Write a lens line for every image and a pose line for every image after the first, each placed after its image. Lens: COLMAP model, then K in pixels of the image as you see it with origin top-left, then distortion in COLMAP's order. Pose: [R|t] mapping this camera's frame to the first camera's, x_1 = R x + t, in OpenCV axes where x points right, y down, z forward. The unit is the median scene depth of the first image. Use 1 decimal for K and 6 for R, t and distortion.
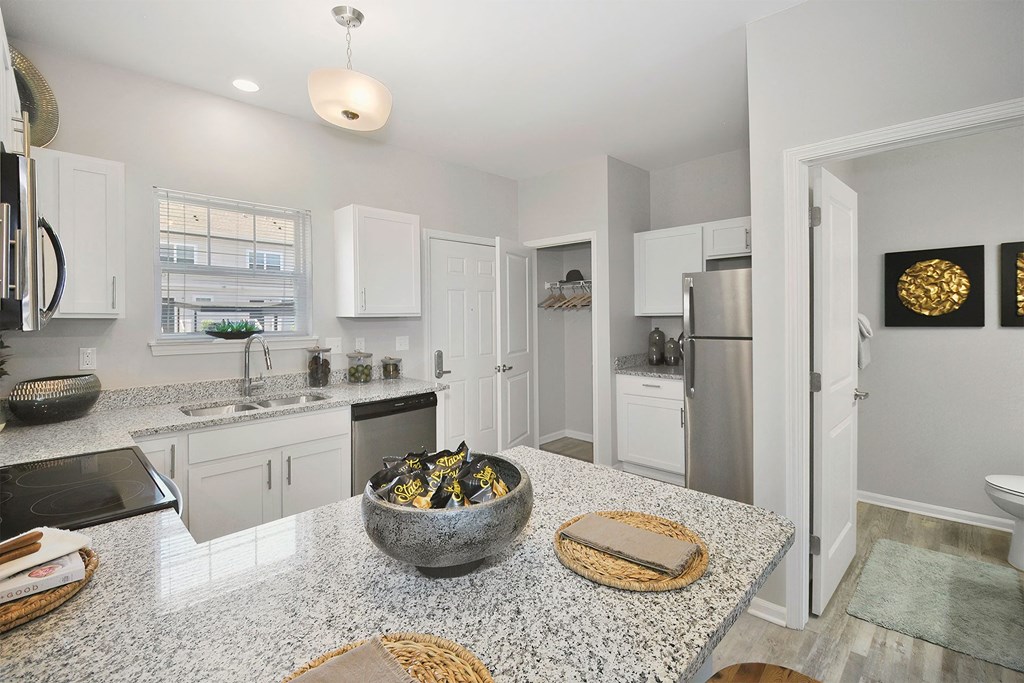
lens RADIAL K [[457.6, 0, 512.0], [0, 457.6, 341.5], [0, 0, 1]] dist [0.001432, -0.019676]
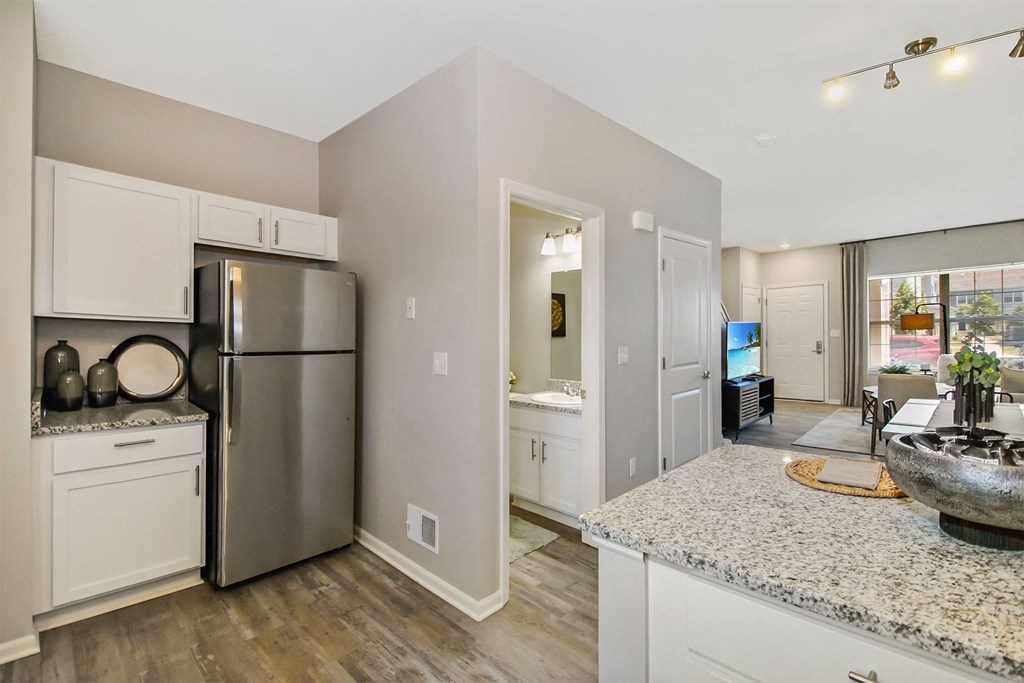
lens RADIAL K [[457.6, 0, 512.0], [0, 457.6, 341.5], [0, 0, 1]] dist [0.001432, -0.019676]
pose [[-0.064676, 0.023963, 0.997619, -0.605150], [0.046289, 0.998708, -0.020988, 0.011821], [-0.996832, 0.044821, -0.065702, 1.187278]]
